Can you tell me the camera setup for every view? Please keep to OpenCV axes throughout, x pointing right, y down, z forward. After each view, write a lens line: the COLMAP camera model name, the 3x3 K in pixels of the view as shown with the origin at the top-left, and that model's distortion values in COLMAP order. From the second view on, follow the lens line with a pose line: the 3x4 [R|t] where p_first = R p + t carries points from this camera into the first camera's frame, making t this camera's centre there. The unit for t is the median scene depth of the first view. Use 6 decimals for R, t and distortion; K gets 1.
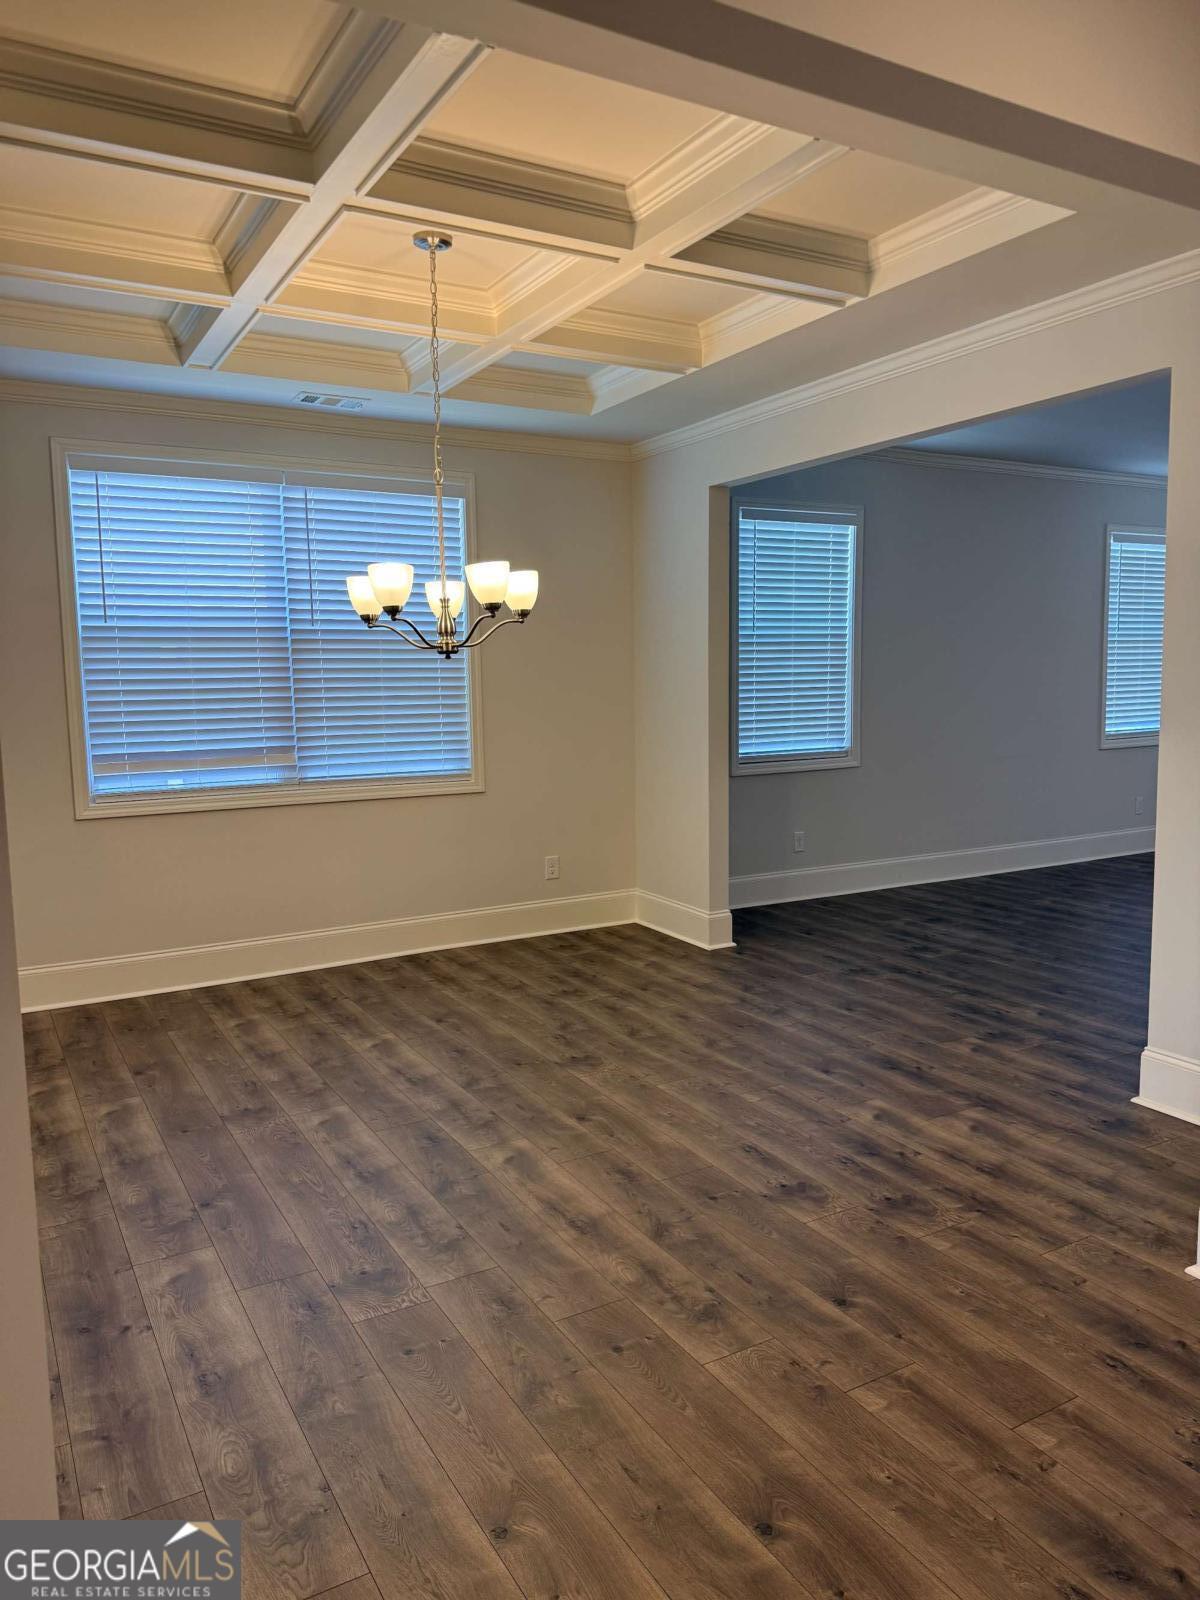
lens RADIAL K [[1123.8, 0, 598.2], [0, 1123.8, 799.7], [0, 0, 1]] dist [0.137309, -0.236244]
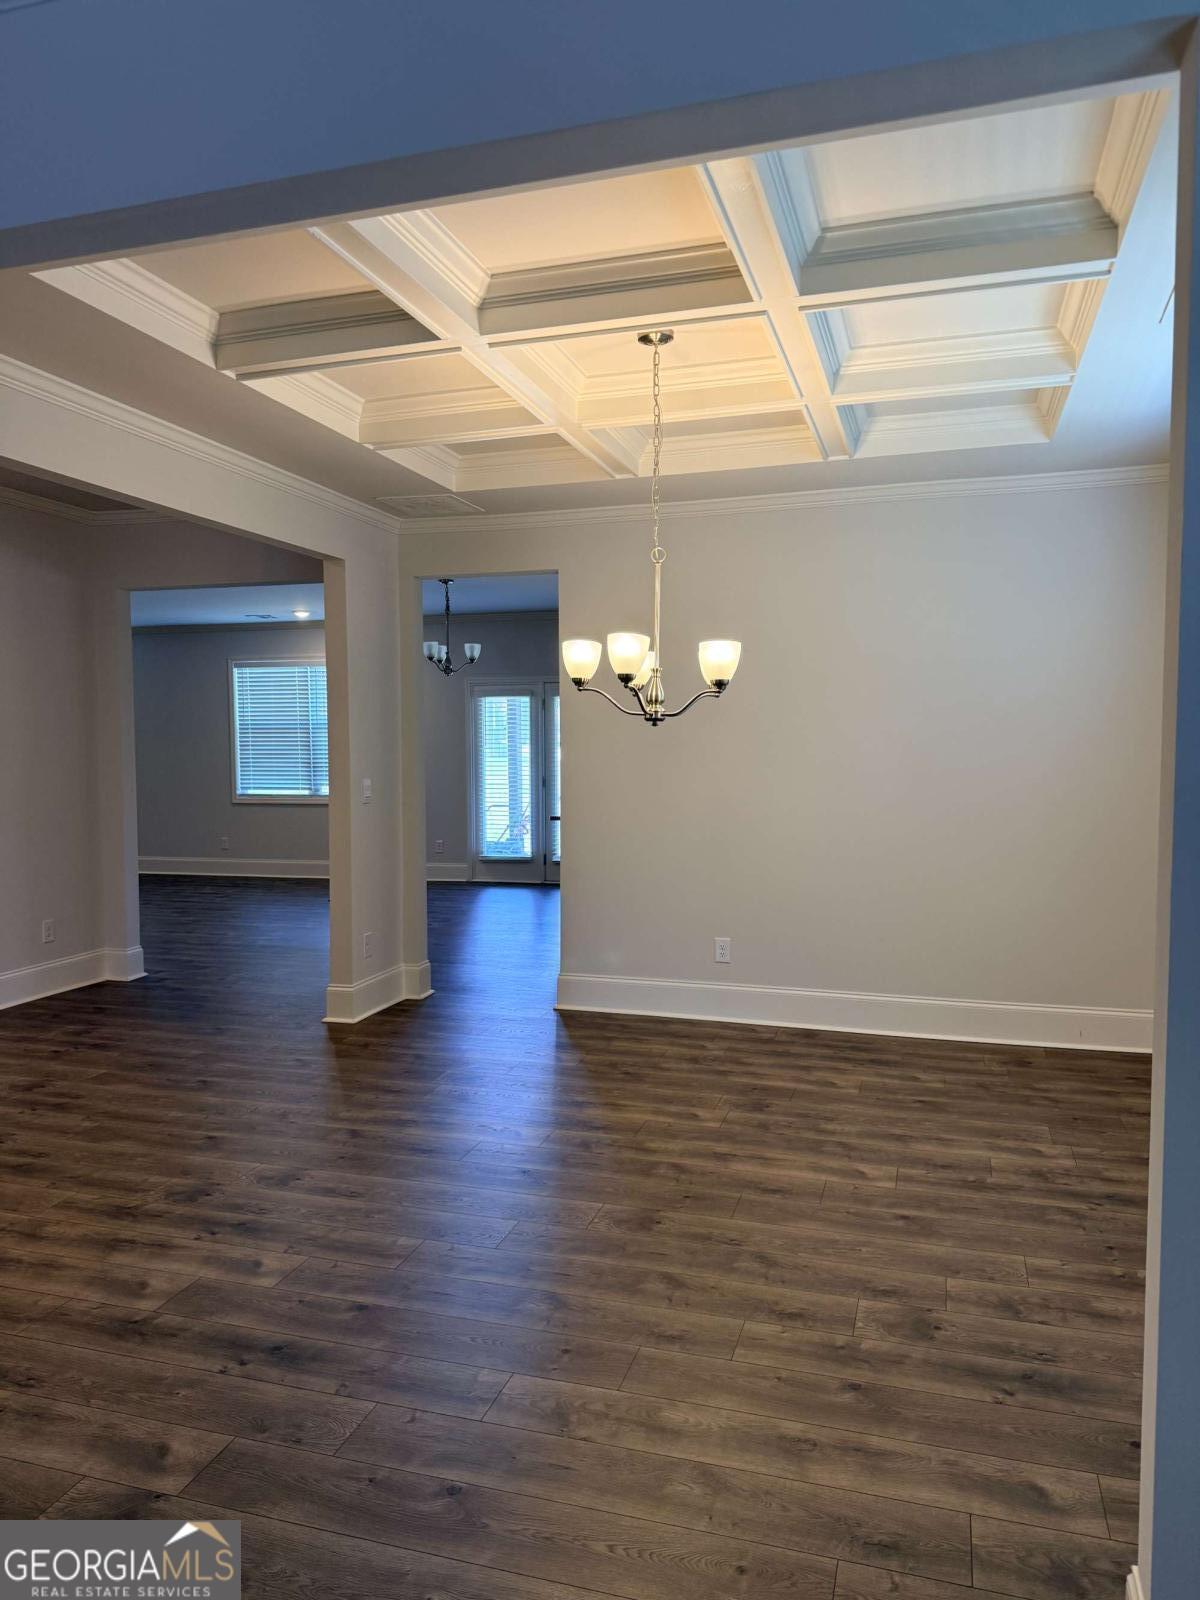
lens RADIAL K [[1120.7, 0, 593.7], [0, 1120.7, 803.2], [0, 0, 1]] dist [0.155400, -0.191220]
pose [[-0.735654, 0.054871, -0.675131, 0.604728], [-0.055892, 0.988397, 0.141234, -0.197017], [0.675047, 0.141634, -0.724052, 1.692161]]
